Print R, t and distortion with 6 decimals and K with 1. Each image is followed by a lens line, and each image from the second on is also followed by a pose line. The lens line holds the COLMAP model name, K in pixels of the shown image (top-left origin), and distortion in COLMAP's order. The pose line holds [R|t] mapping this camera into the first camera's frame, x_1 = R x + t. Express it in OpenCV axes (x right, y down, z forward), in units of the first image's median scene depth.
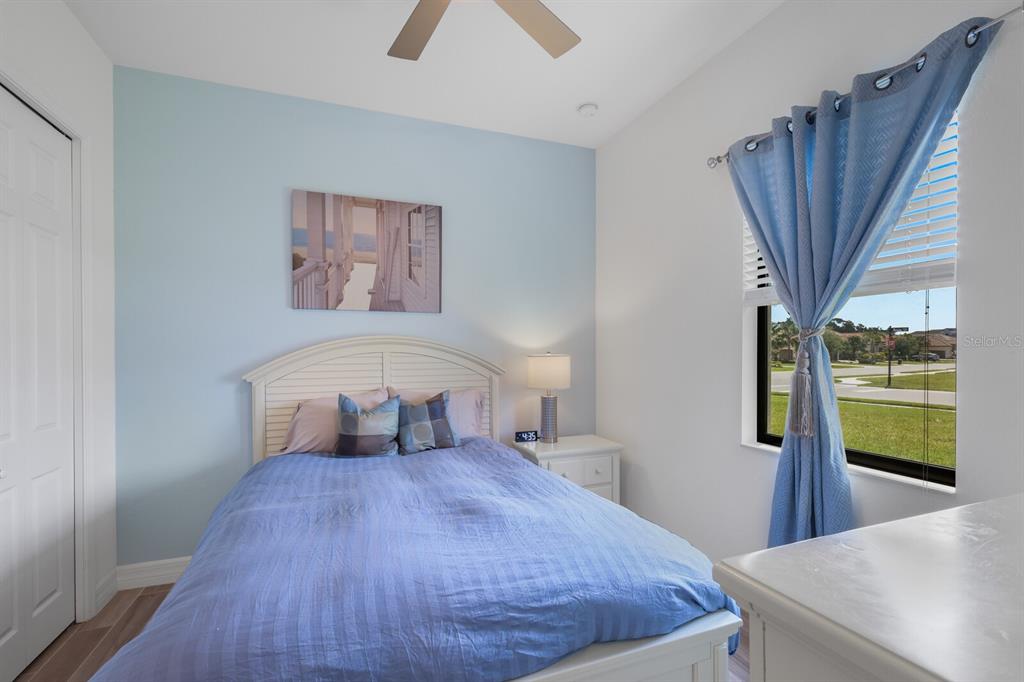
lens RADIAL K [[470.0, 0, 513.4], [0, 470.0, 348.2], [0, 0, 1]] dist [0.000762, -0.000336]
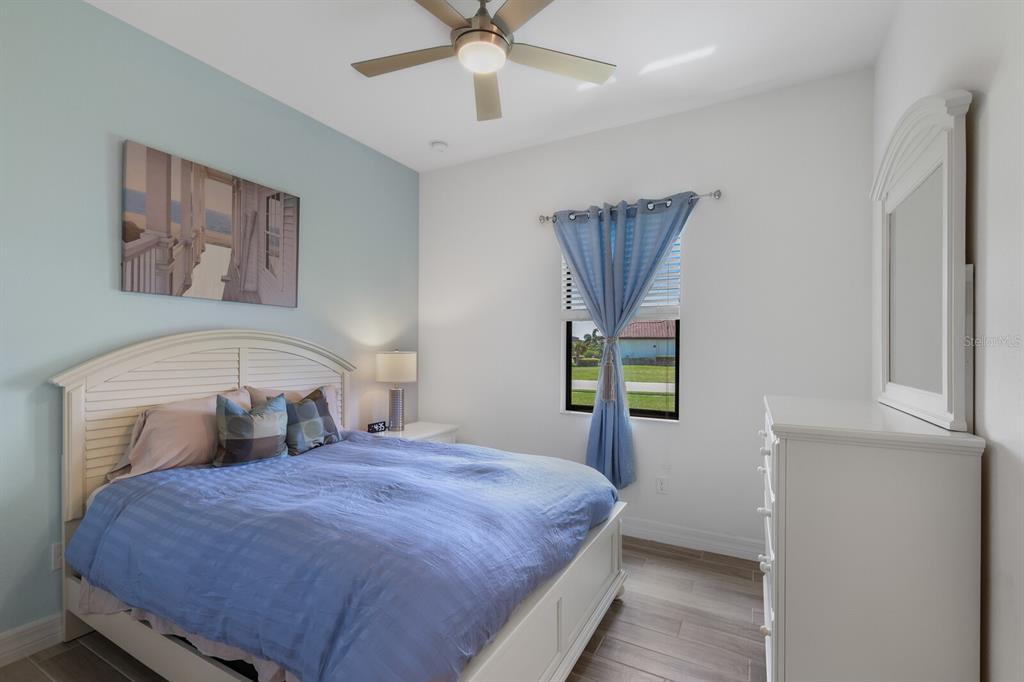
lens RADIAL K [[470.0, 0, 517.1], [0, 470.0, 344.3], [0, 0, 1]] dist [0.000762, -0.000336]
pose [[0.747954, 0.017747, 0.663513, -0.532637], [-0.014197, 0.999842, -0.010739, 0.004079], [-0.663599, -0.001388, 0.748088, -0.023768]]
